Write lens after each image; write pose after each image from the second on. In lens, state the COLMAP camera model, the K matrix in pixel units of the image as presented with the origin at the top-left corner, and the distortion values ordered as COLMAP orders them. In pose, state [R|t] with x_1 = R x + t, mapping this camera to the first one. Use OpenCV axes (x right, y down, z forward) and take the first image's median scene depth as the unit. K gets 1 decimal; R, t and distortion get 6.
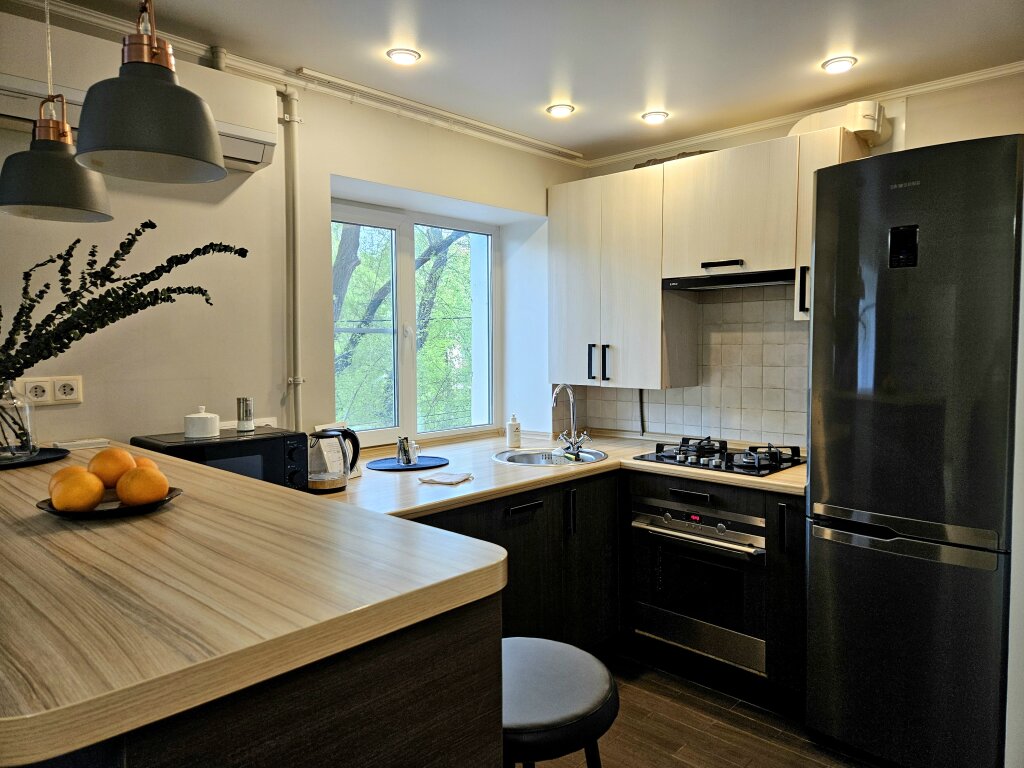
lens RADIAL K [[688.9, 0, 532.1], [0, 688.9, 381.5], [0, 0, 1]] dist [0.069585, -0.071861]
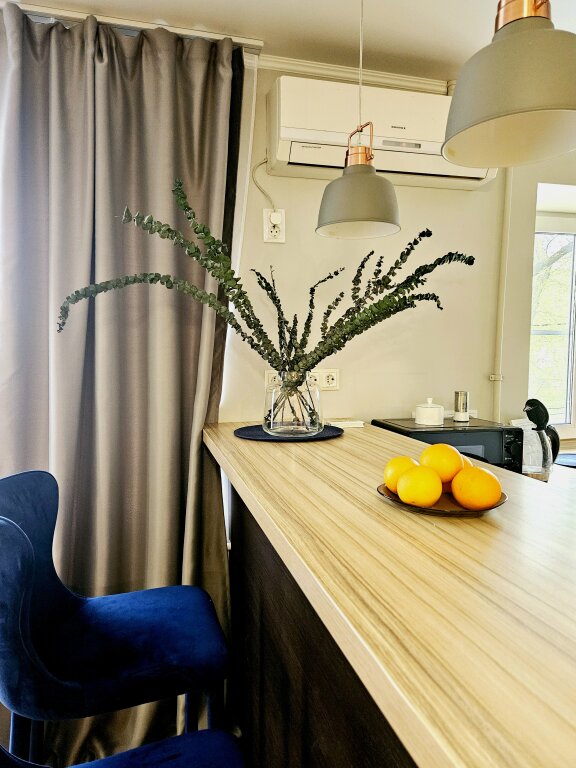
lens RADIAL K [[516.7, 0, 285.0], [0, 516.7, 394.9], [0, 0, 1]] dist [0.069585, -0.071861]
pose [[0.849174, 0.051274, -0.525618, -0.208643], [-0.031276, 0.998411, 0.046867, -0.001366], [0.527186, -0.023359, 0.849429, 0.128613]]
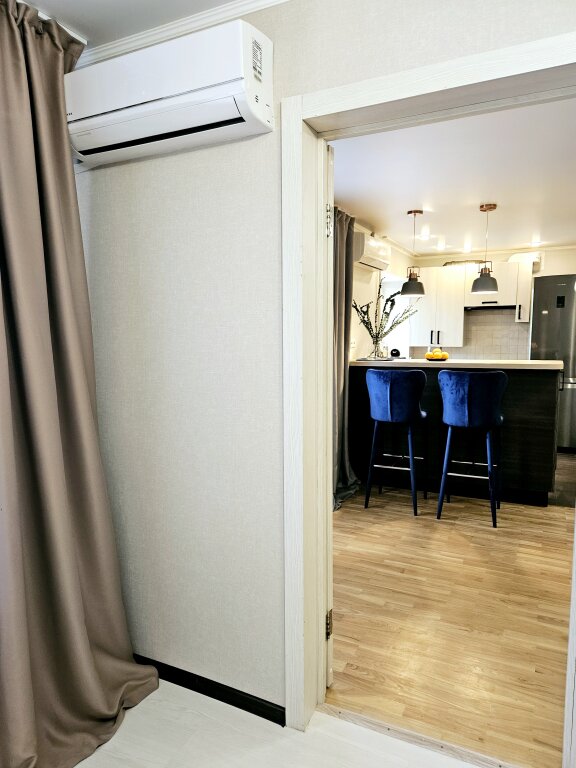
lens RADIAL K [[516.7, 0, 285.0], [0, 516.7, 394.9], [0, 0, 1]] dist [0.069585, -0.071861]
pose [[0.959248, -0.032107, 0.280737, -1.509918], [0.015317, 0.997971, 0.061797, 0.089651], [-0.282151, -0.054979, 0.957793, -1.135798]]
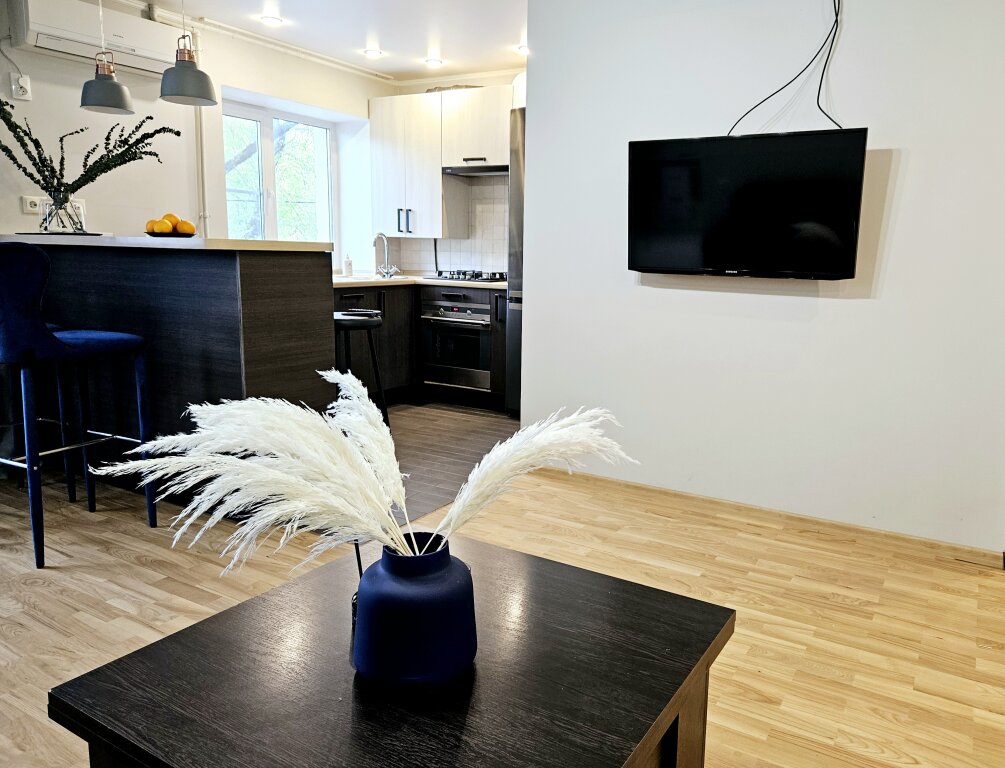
lens RADIAL K [[726.4, 0, 543.8], [0, 726.4, 366.6], [0, 0, 1]] dist [0.115373, -0.109528]
pose [[0.977154, -0.006435, 0.212434, 0.074494], [-0.015630, 0.994659, 0.102022, 0.182428], [-0.211956, -0.103011, 0.971835, -1.017496]]
